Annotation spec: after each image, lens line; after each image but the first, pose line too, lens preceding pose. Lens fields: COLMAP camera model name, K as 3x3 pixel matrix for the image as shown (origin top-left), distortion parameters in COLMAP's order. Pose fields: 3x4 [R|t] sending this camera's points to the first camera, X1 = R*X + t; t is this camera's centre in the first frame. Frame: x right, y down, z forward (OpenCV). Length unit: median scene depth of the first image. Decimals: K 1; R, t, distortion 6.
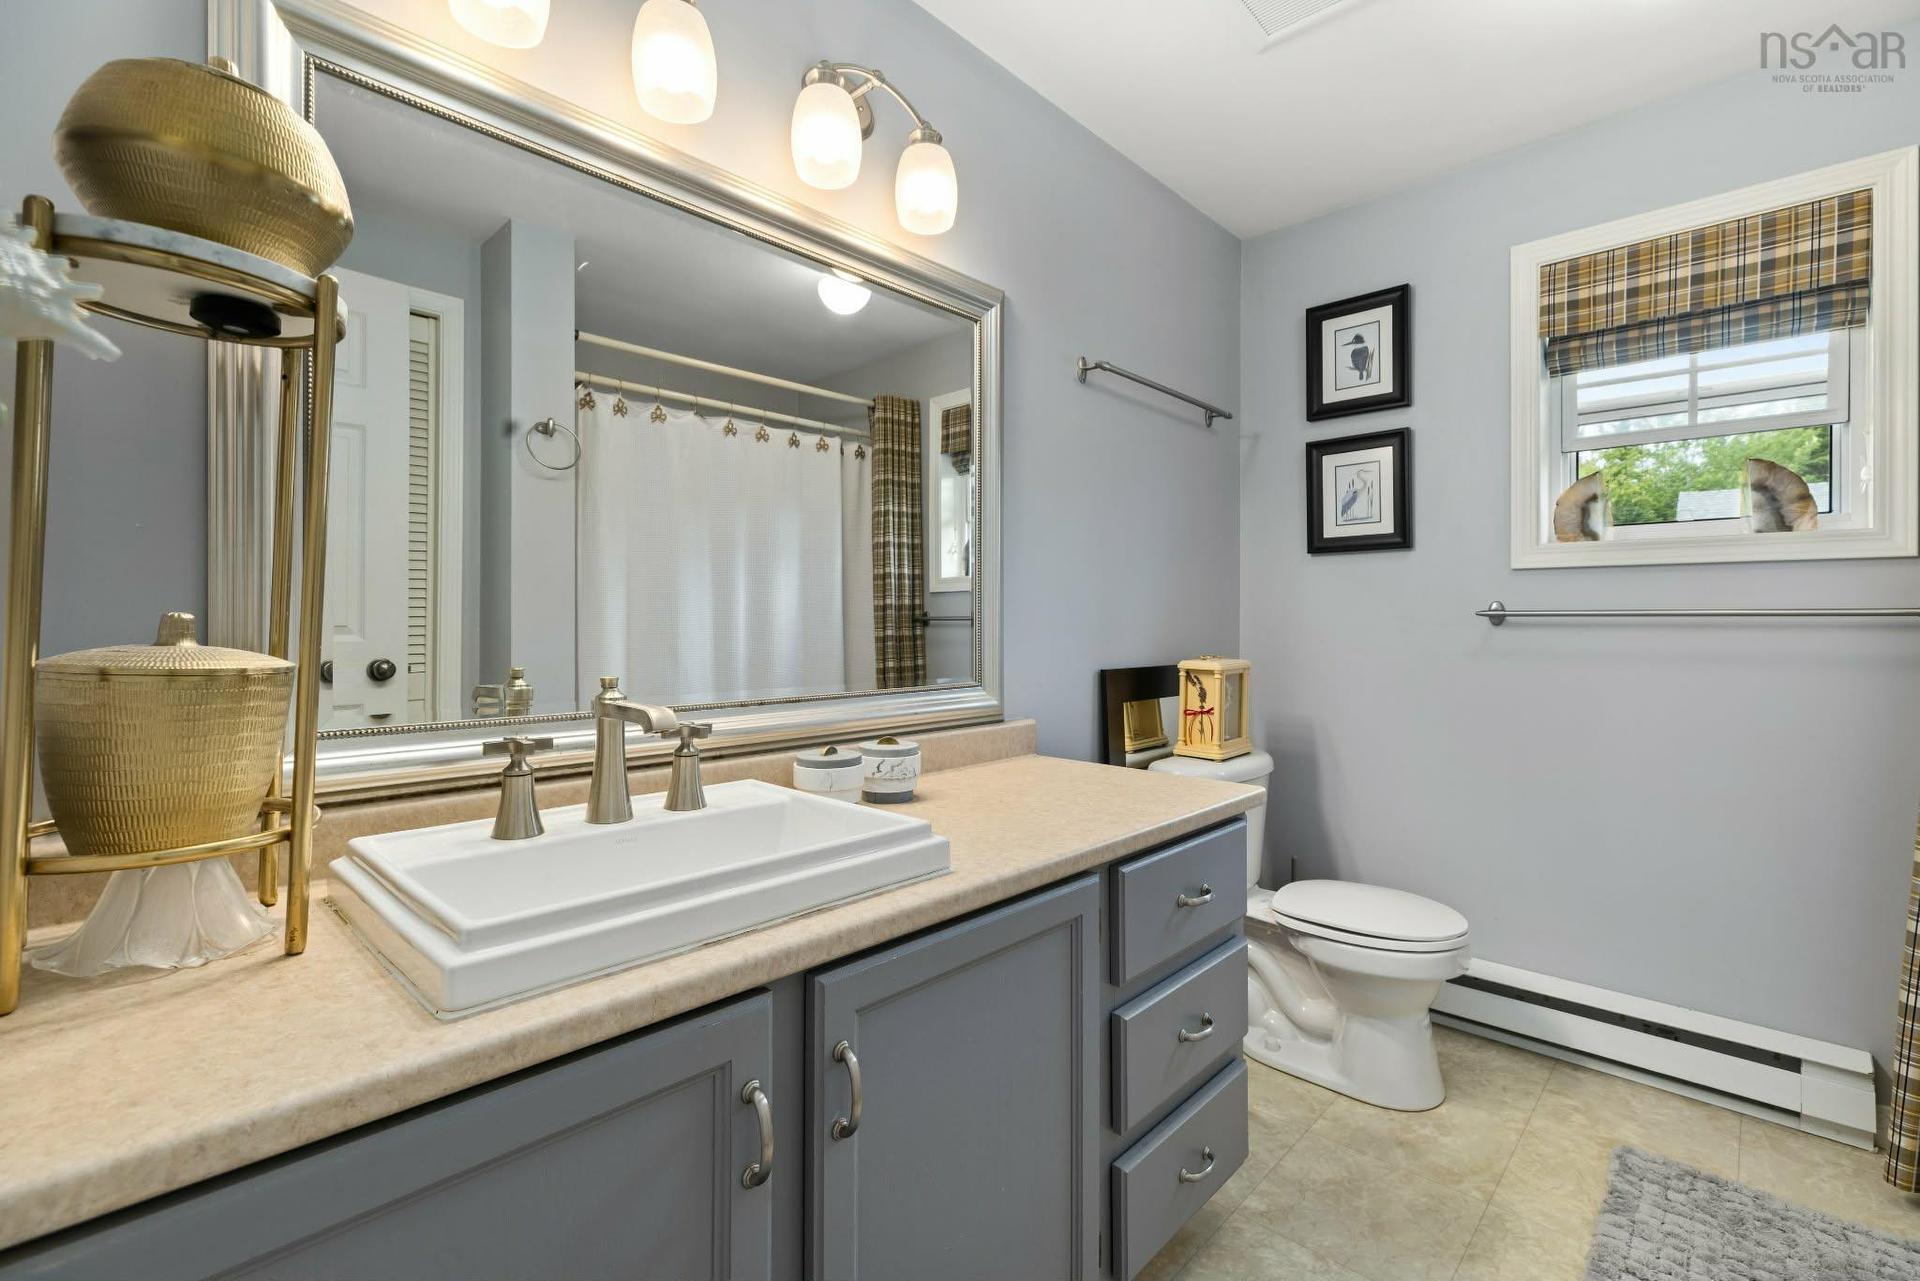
lens RADIAL K [[861.7, 0, 957.1], [0, 861.7, 623.4], [0, 0, 1]] dist [0.001946, 0.000218]
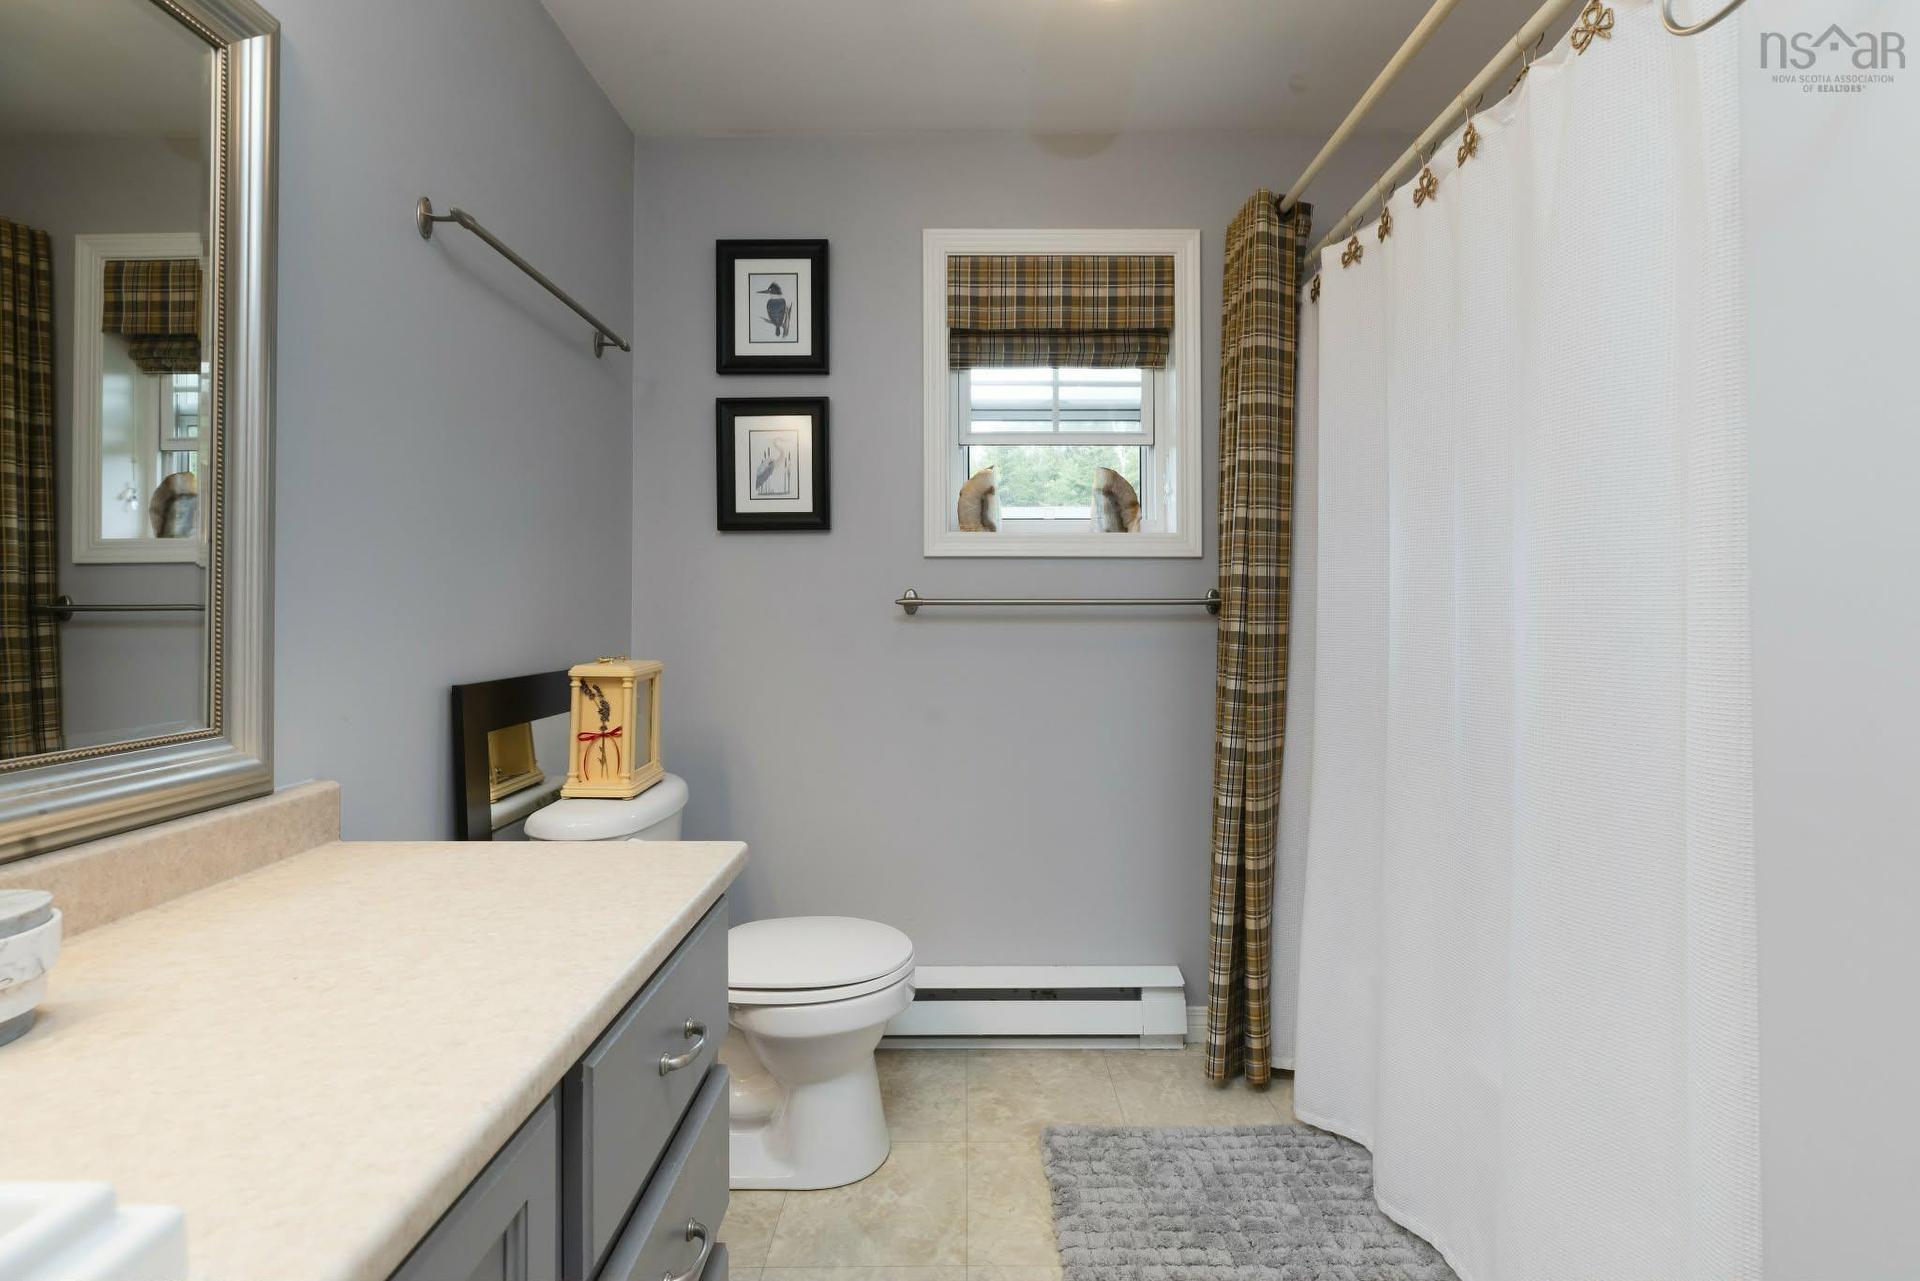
lens RADIAL K [[885.6, 0, 964.7], [0, 885.6, 596.5], [0, 0, 1]] dist [0.003144, 0.000925]
pose [[0.724114, 0.008358, 0.689630, -0.015564], [0.004773, 0.999842, -0.017129, -0.000429], [-0.689664, 0.015695, 0.723960, 0.244356]]
